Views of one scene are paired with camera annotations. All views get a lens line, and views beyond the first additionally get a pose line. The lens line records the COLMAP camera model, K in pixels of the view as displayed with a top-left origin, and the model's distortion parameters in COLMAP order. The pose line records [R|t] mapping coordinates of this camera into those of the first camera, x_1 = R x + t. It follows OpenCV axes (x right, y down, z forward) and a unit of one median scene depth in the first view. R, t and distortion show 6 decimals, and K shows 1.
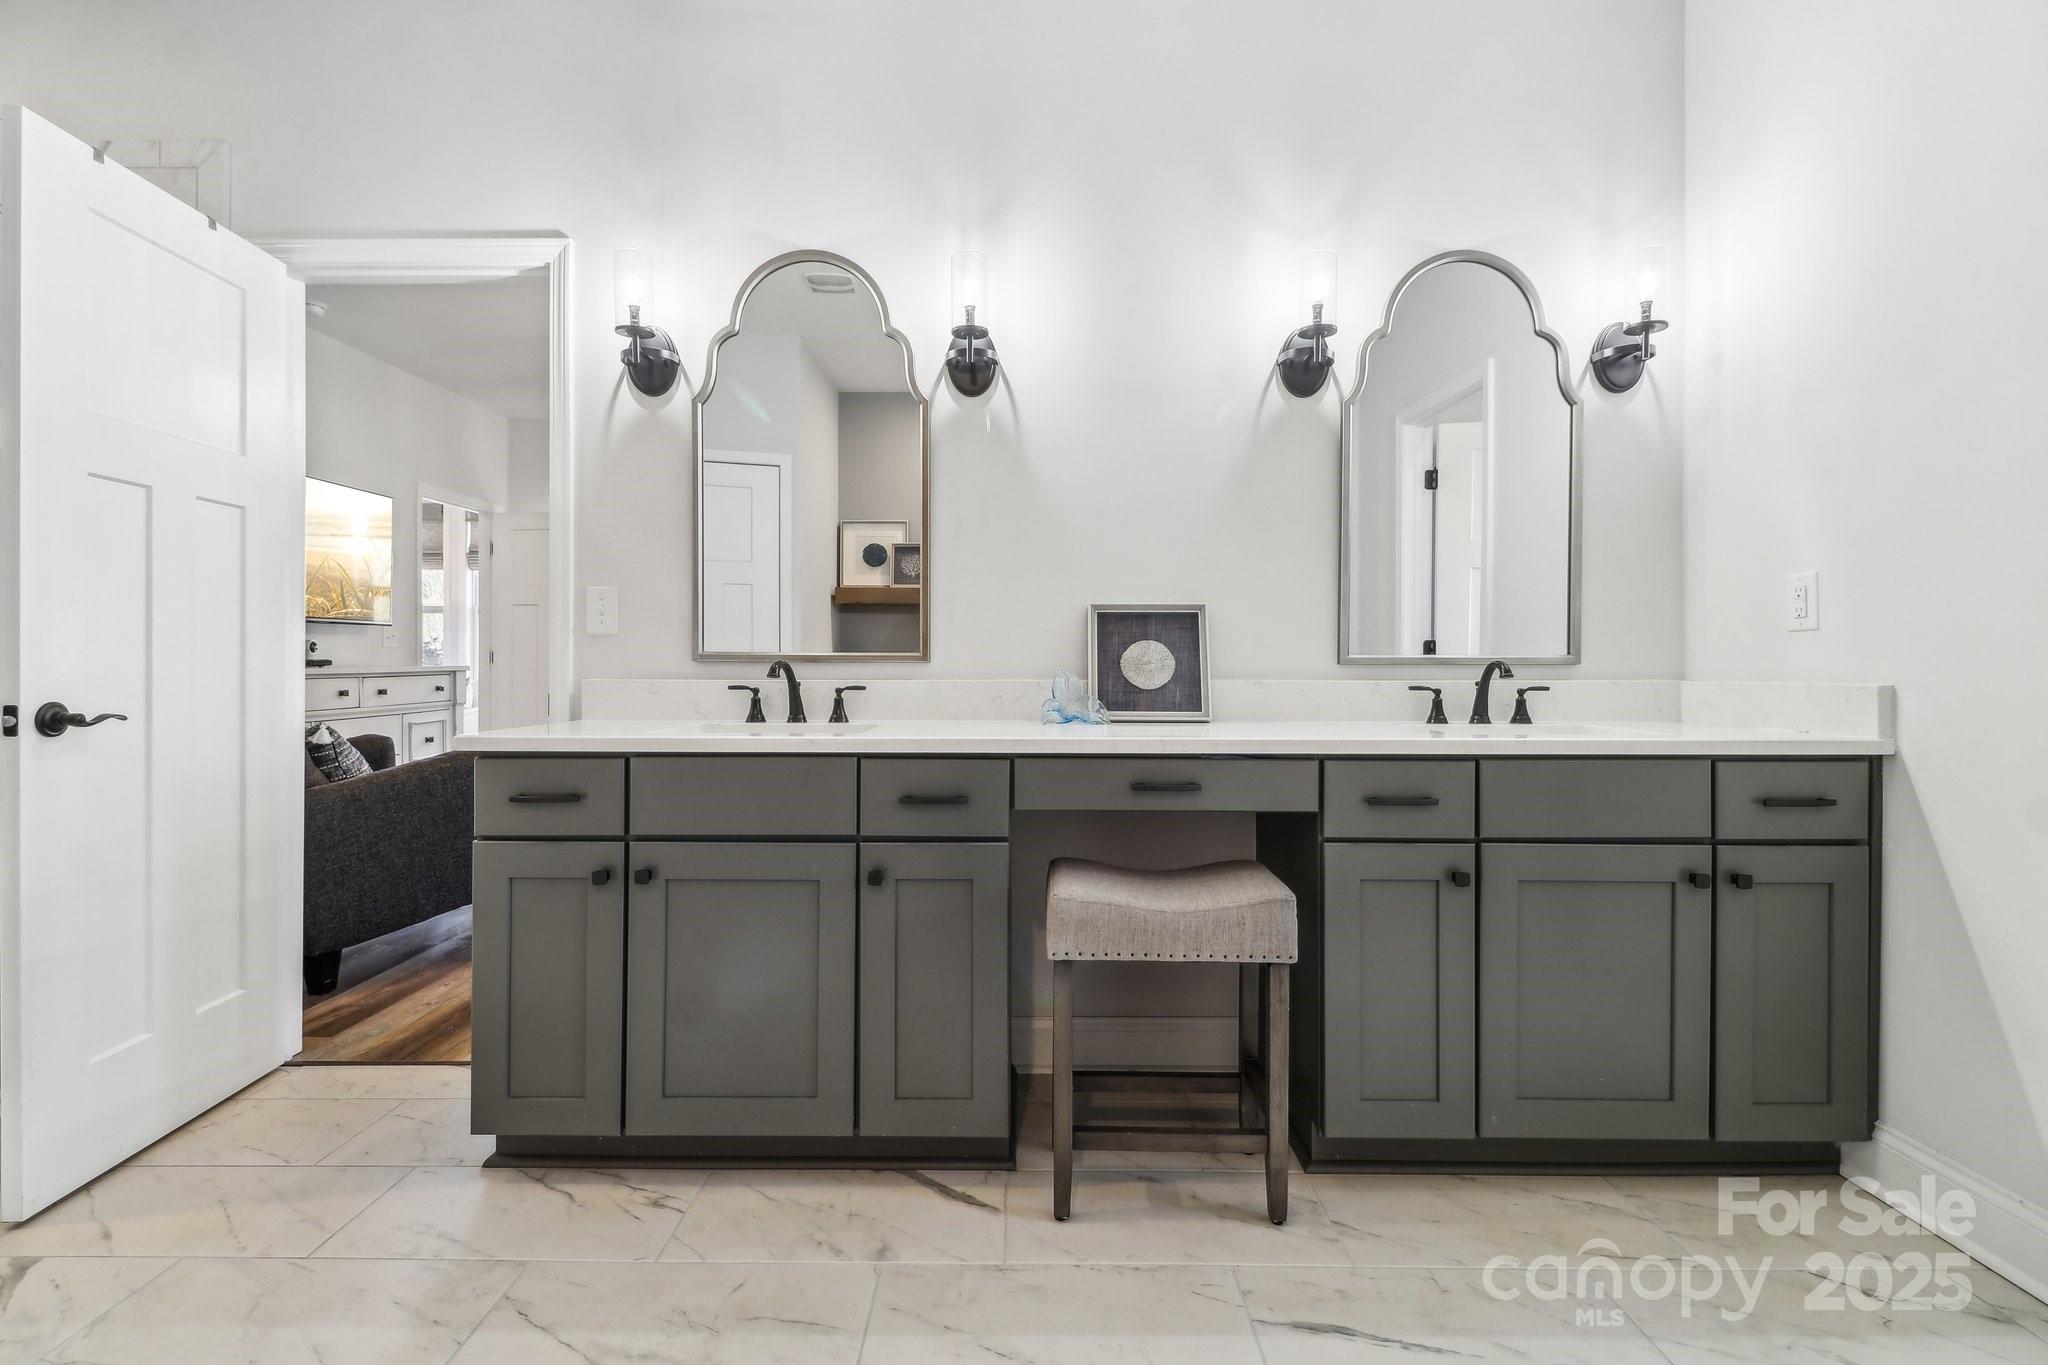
lens RADIAL K [[954.2, 0, 1013.8], [0, 954.2, 668.9], [0, 0, 1]] dist [0.005530, 0.000232]
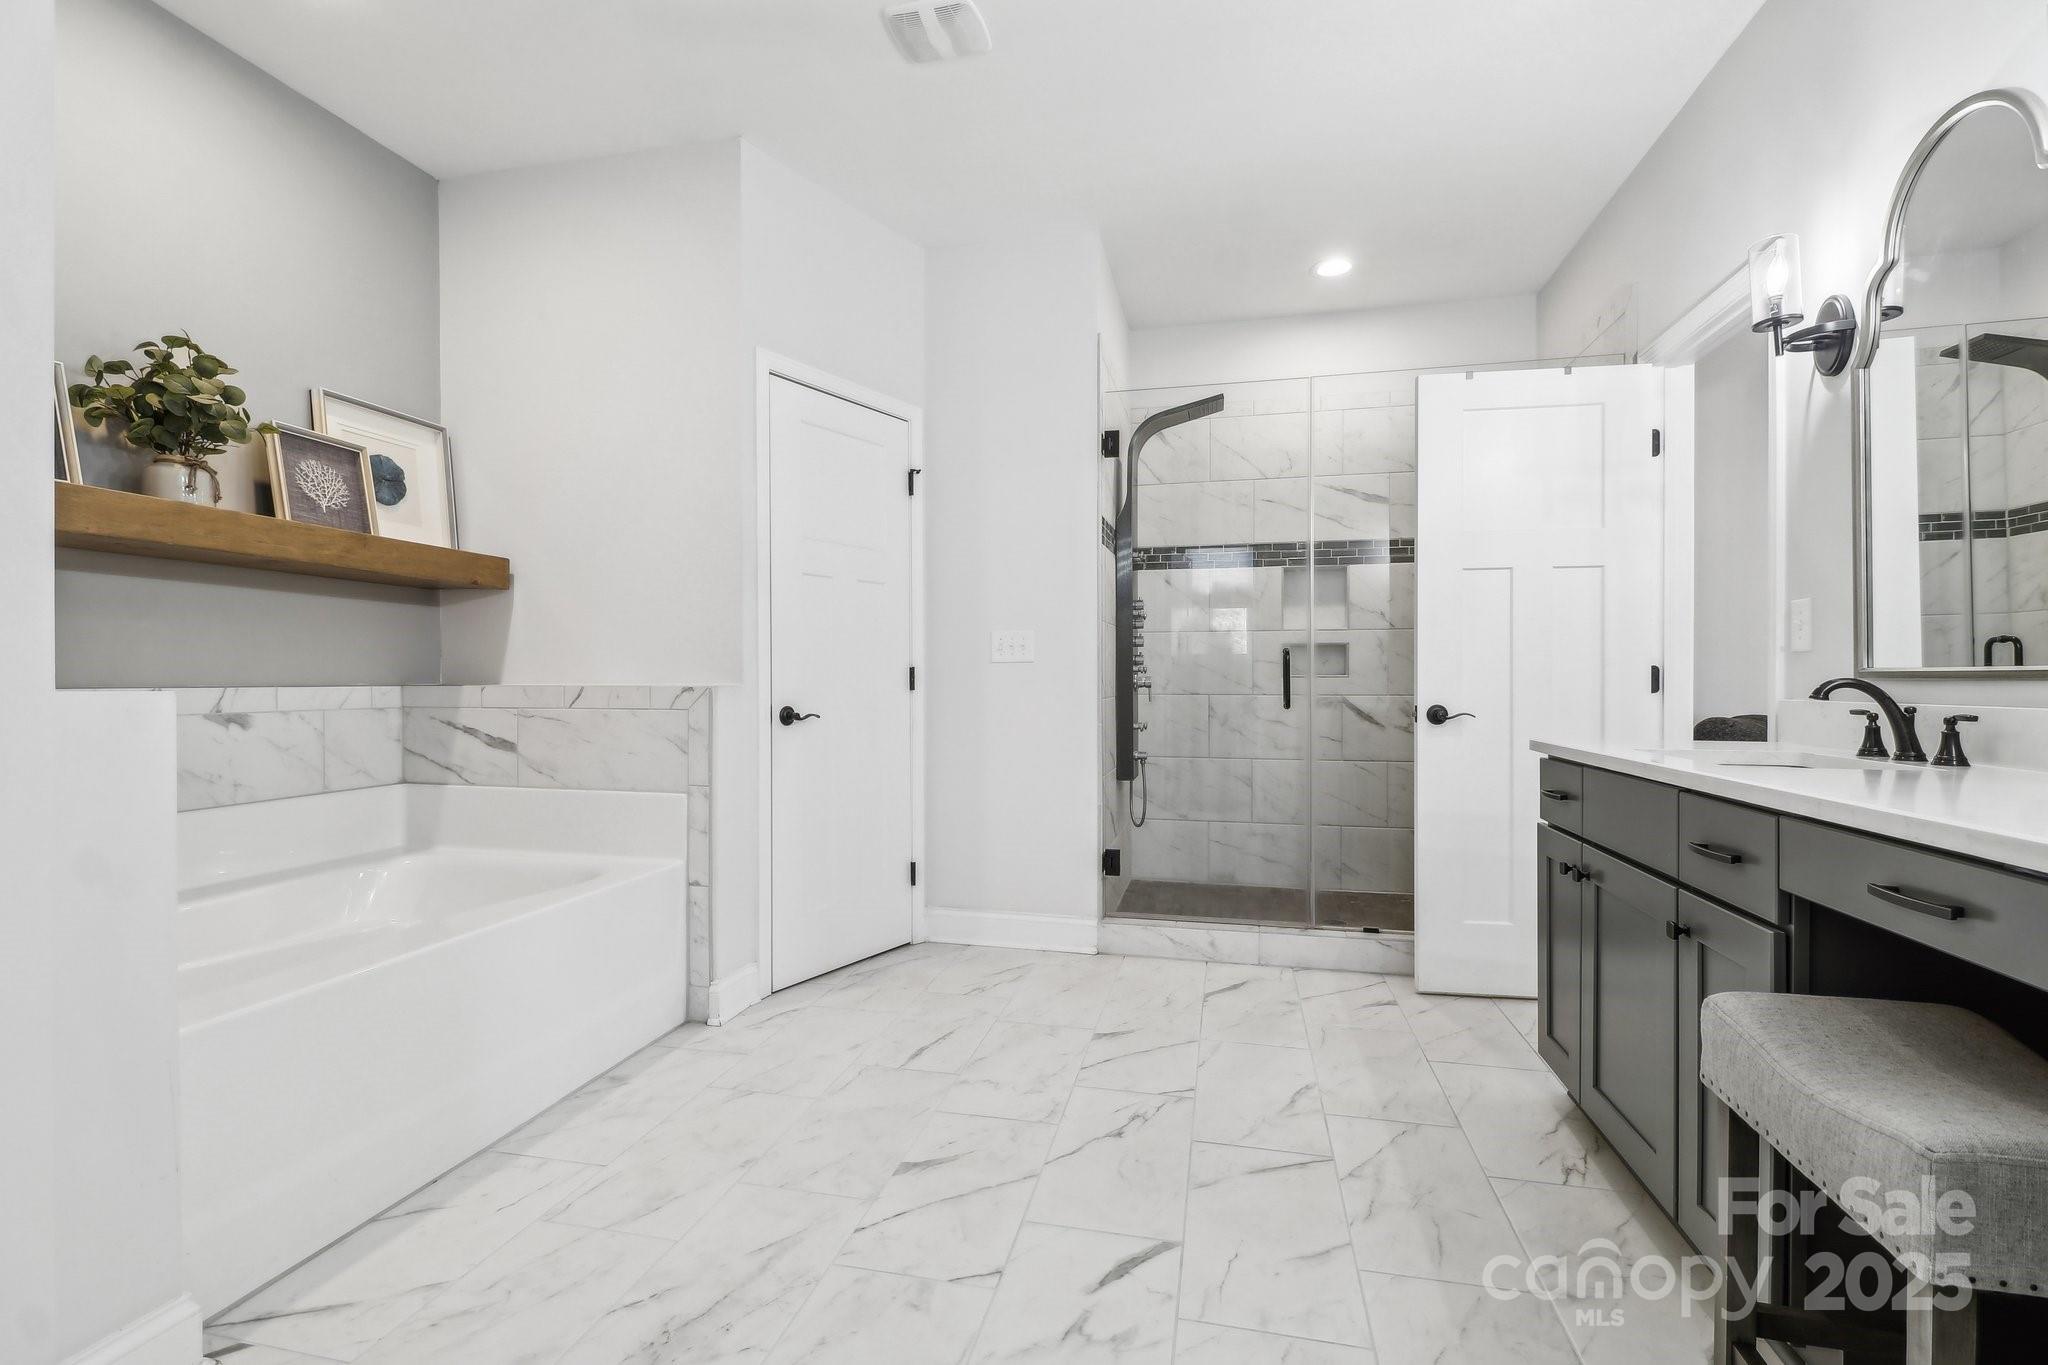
lens RADIAL K [[954.2, 0, 1017.4], [0, 954.2, 682.3], [0, 0, 1]] dist [0.005530, 0.000232]
pose [[-0.216839, -0.001677, -0.976206, 0.823953], [-0.010603, 0.999944, 0.000638, 0.001271], [0.976150, 0.010489, -0.216844, 0.597259]]
